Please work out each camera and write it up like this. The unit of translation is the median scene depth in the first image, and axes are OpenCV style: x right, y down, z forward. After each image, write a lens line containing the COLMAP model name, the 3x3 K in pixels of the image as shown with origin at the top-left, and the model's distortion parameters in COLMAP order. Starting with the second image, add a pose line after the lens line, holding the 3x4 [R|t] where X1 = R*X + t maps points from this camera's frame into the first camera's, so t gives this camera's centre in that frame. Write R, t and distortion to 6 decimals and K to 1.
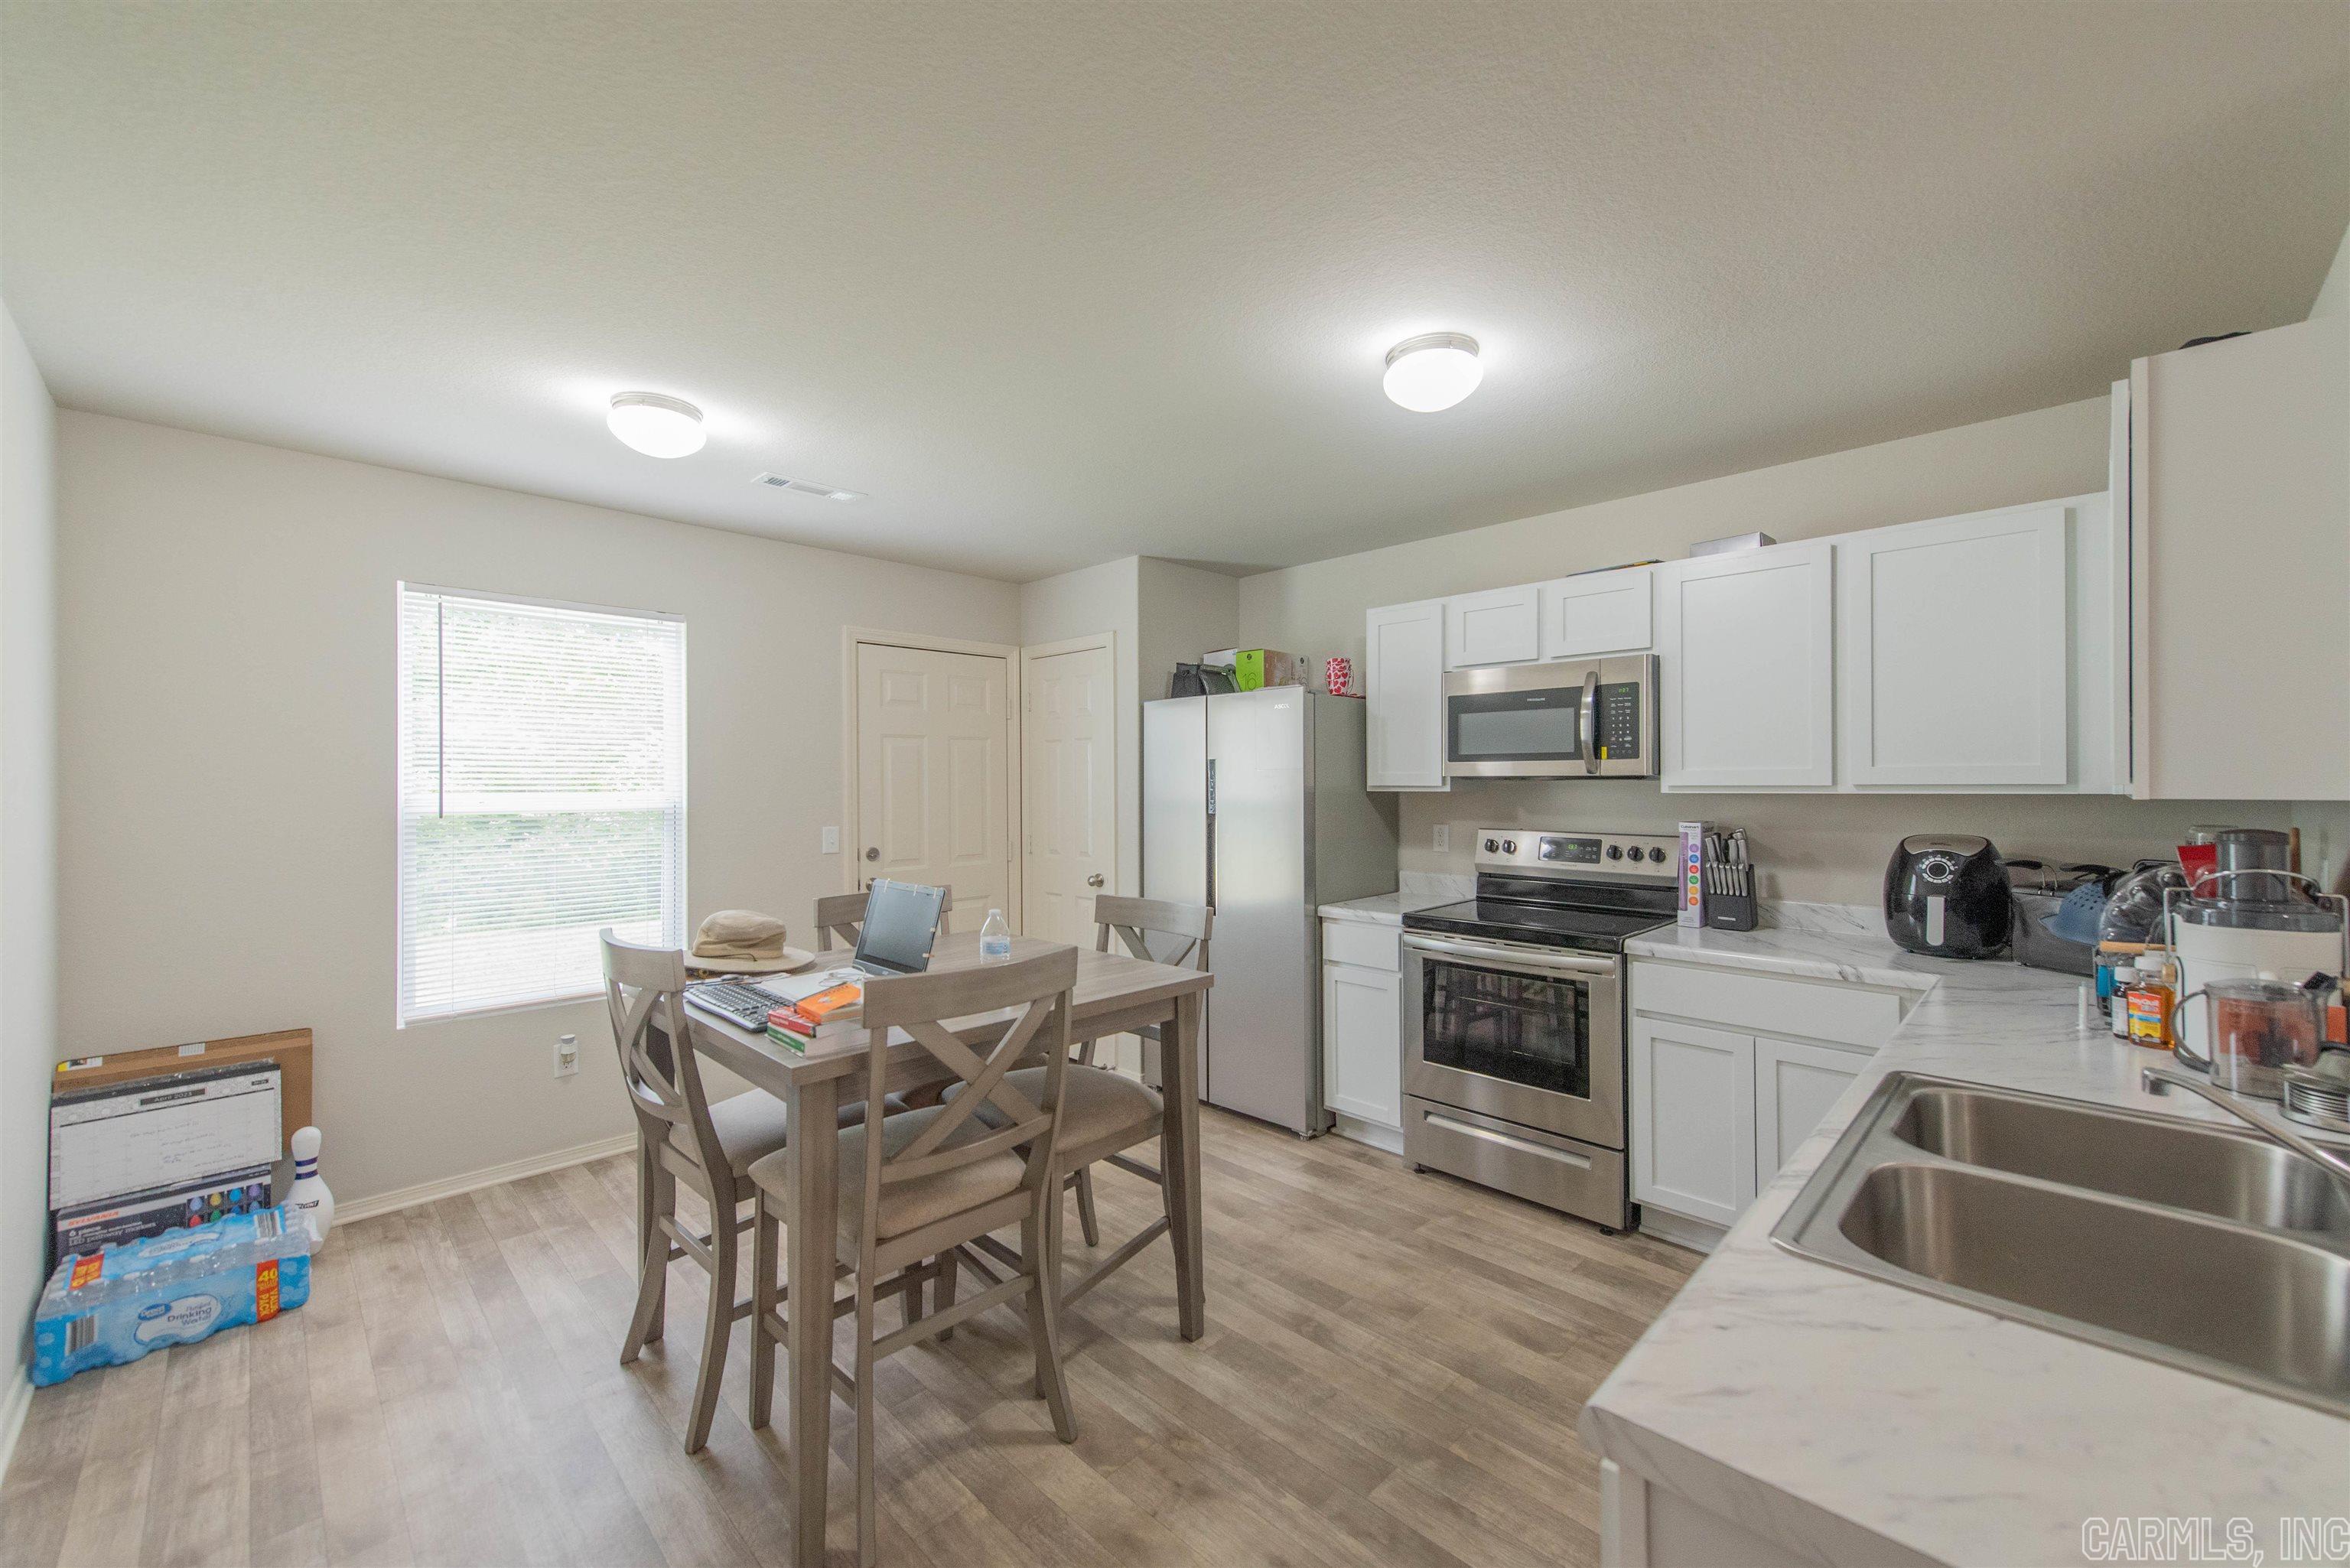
lens RADIAL K [[929.0, 0, 1175.0], [0, 929.0, 784.0], [0, 0, 1]] dist [0.001136, 0.000149]
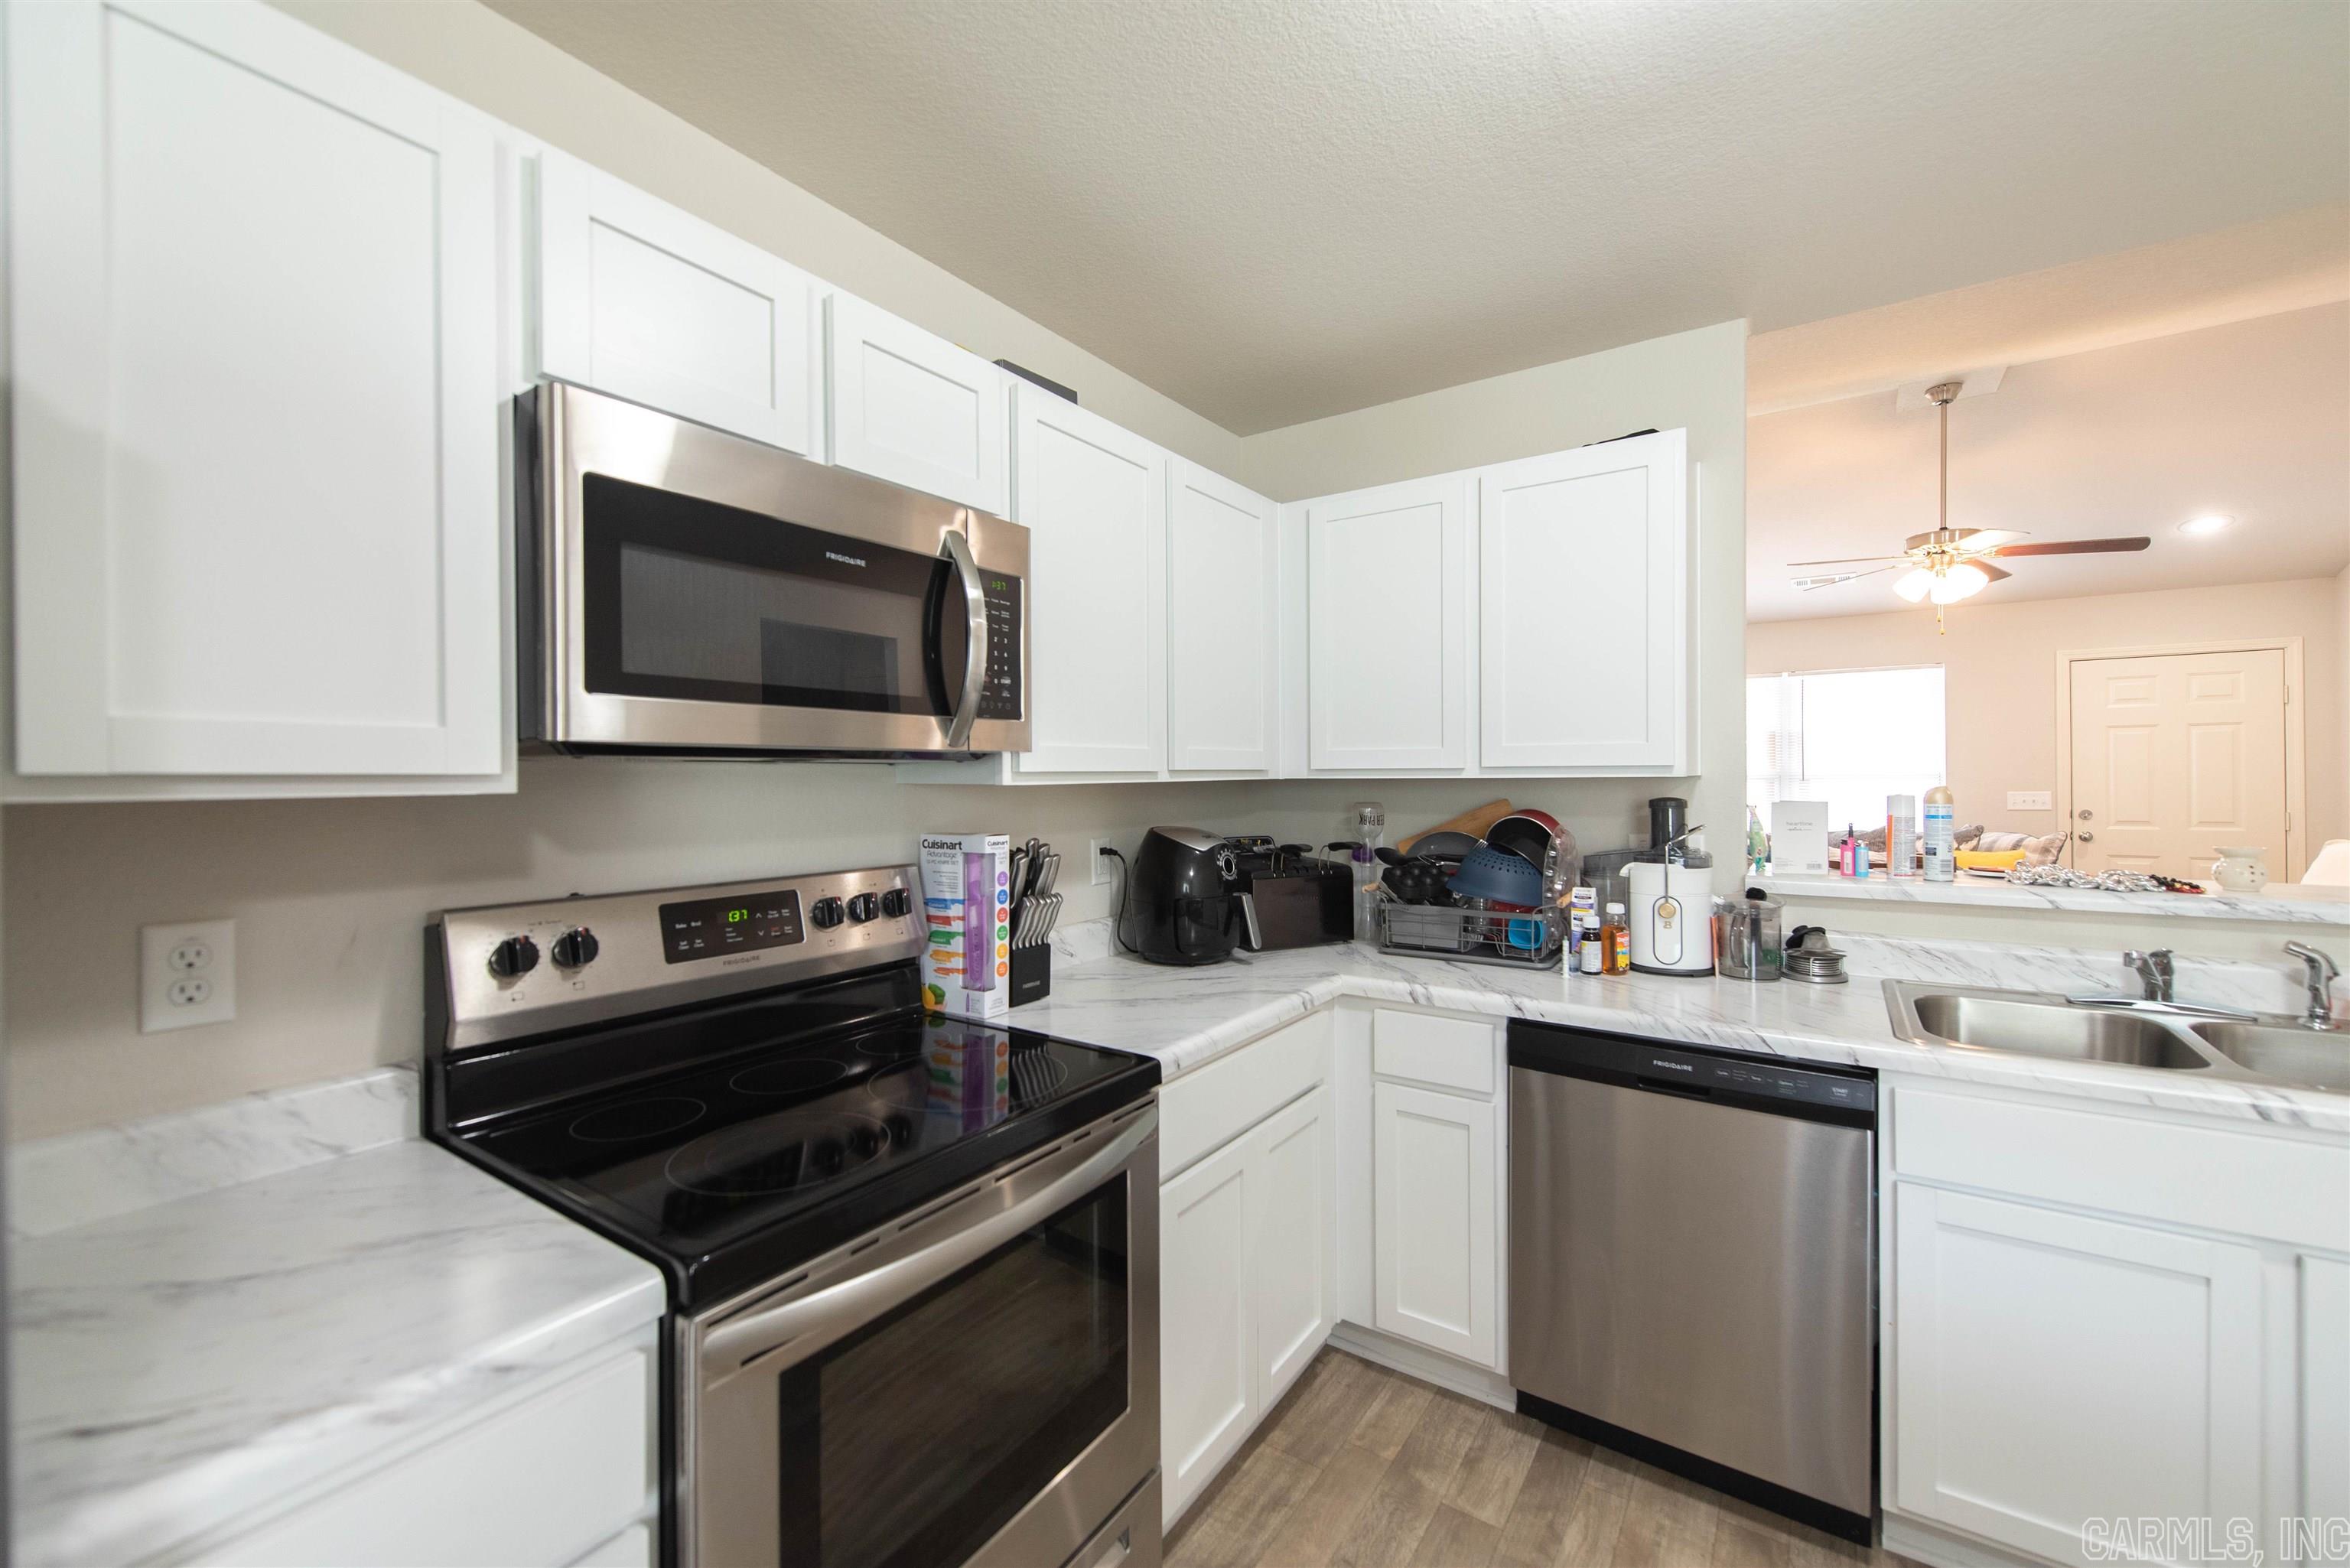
lens RADIAL K [[929.0, 0, 1175.0], [0, 929.0, 784.0], [0, 0, 1]] dist [0.001136, 0.000149]
pose [[-0.204704, -0.009212, 0.978781, -0.029023], [0.005180, 0.999932, 0.010494, 0.002607], [-0.978810, 0.007218, -0.204642, 0.792147]]
